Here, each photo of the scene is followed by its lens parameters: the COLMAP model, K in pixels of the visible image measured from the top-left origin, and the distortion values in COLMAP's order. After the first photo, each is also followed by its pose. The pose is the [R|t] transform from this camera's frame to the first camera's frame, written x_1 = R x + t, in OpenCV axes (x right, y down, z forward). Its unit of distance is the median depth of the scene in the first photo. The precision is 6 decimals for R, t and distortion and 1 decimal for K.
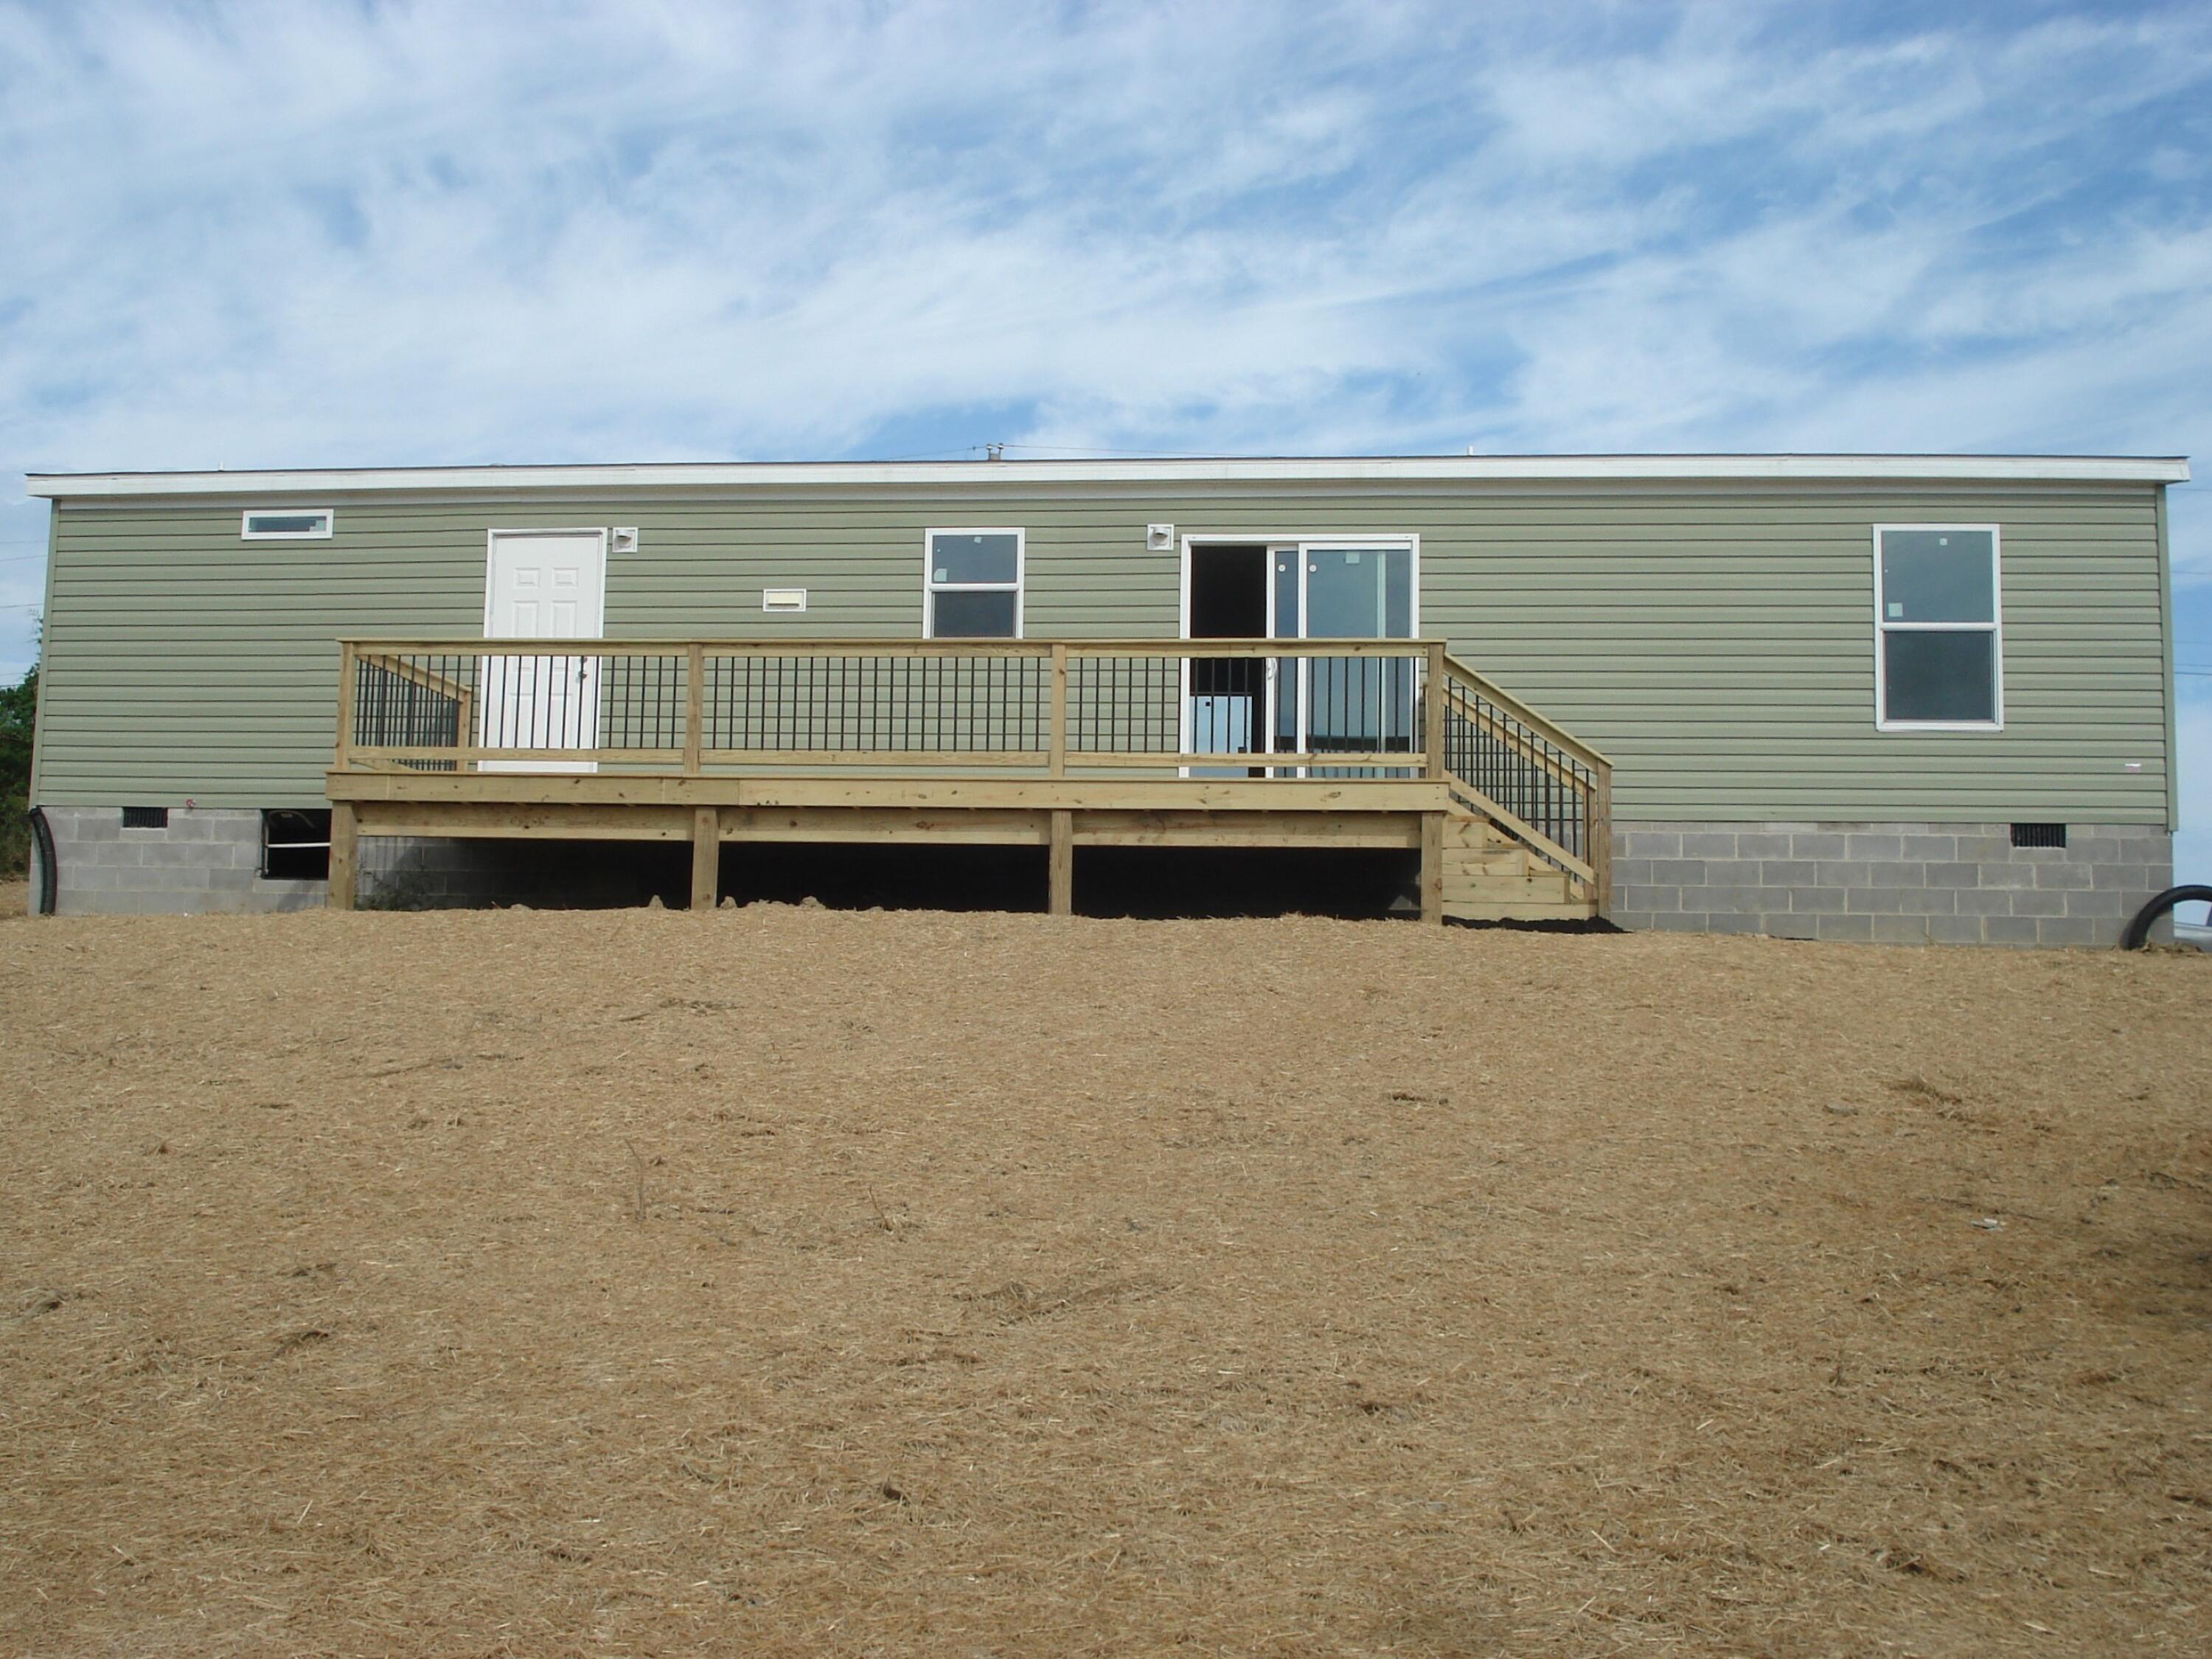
lens RADIAL K [[2467.7, 0, 1106.0], [0, 2467.7, 829.5], [0, 0, 1]] dist [-0.084125, -0.061377]
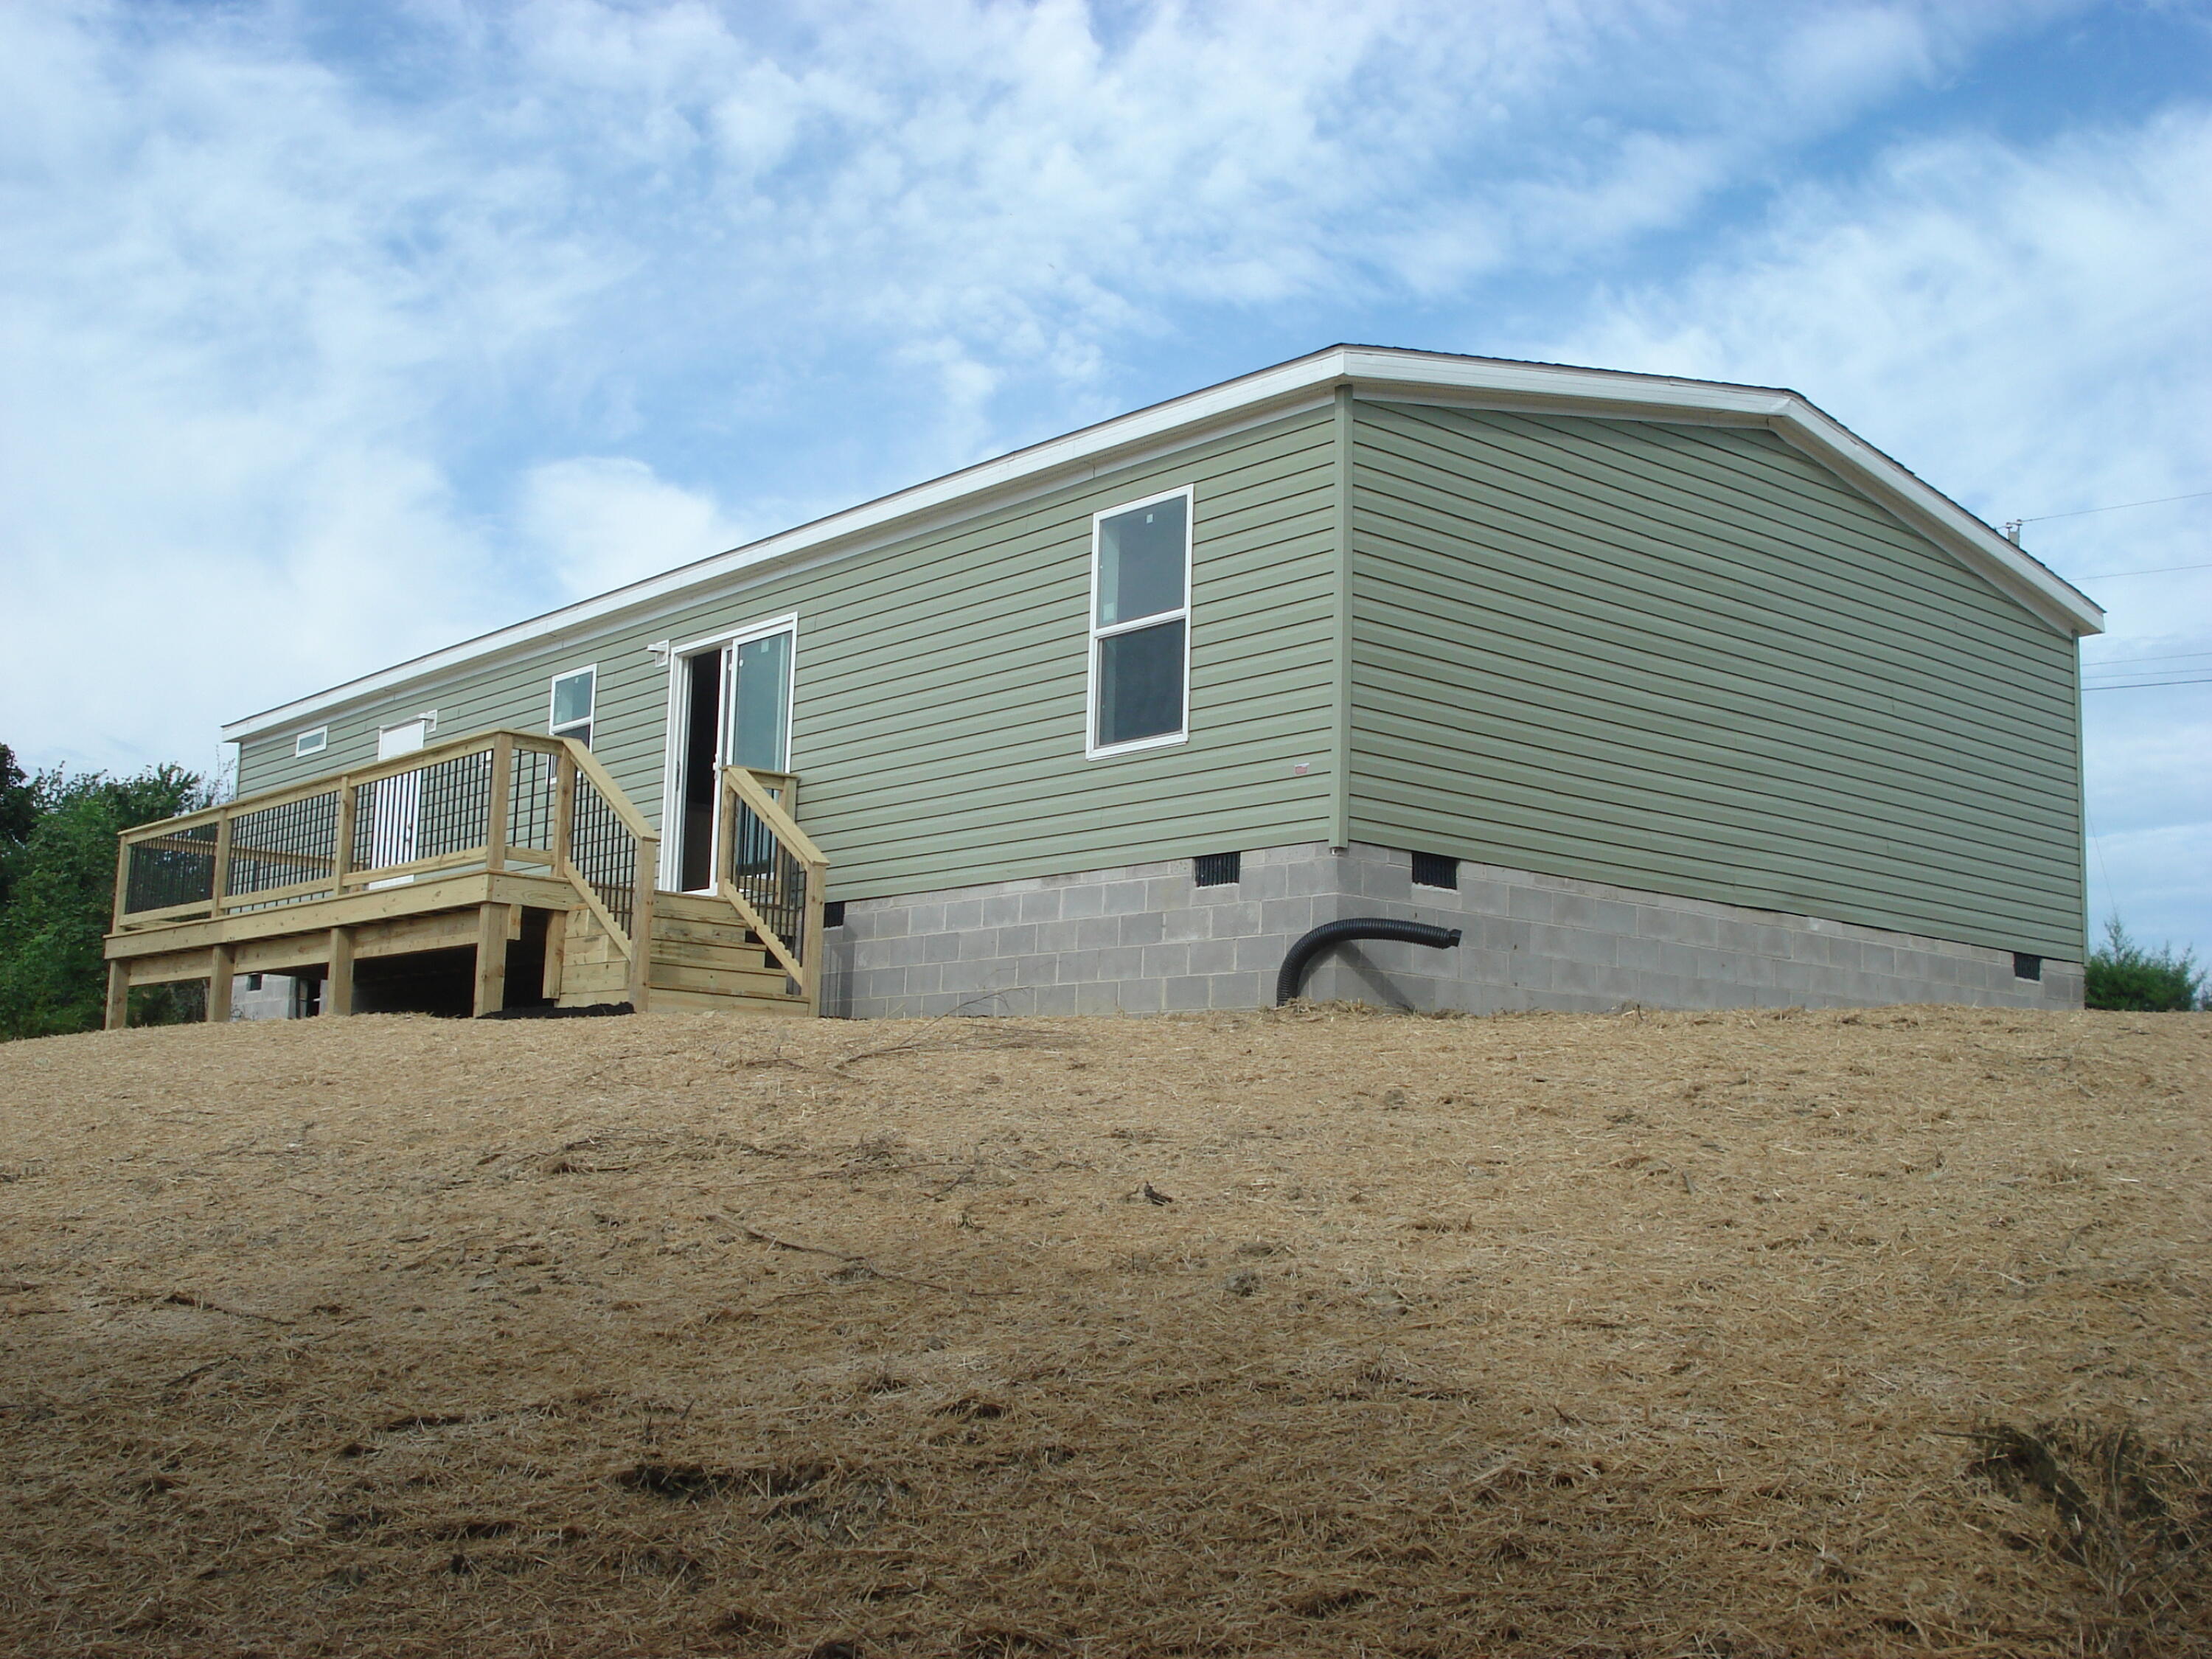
lens RADIAL K [[2467.7, 0, 1106.0], [0, 2467.7, 829.5], [0, 0, 1]] dist [-0.084125, -0.061377]
pose [[0.729141, -0.098288, -0.677268, 0.883200], [0.052632, 0.994756, -0.087700, 0.056227], [0.682336, 0.028300, 0.730491, 0.397151]]
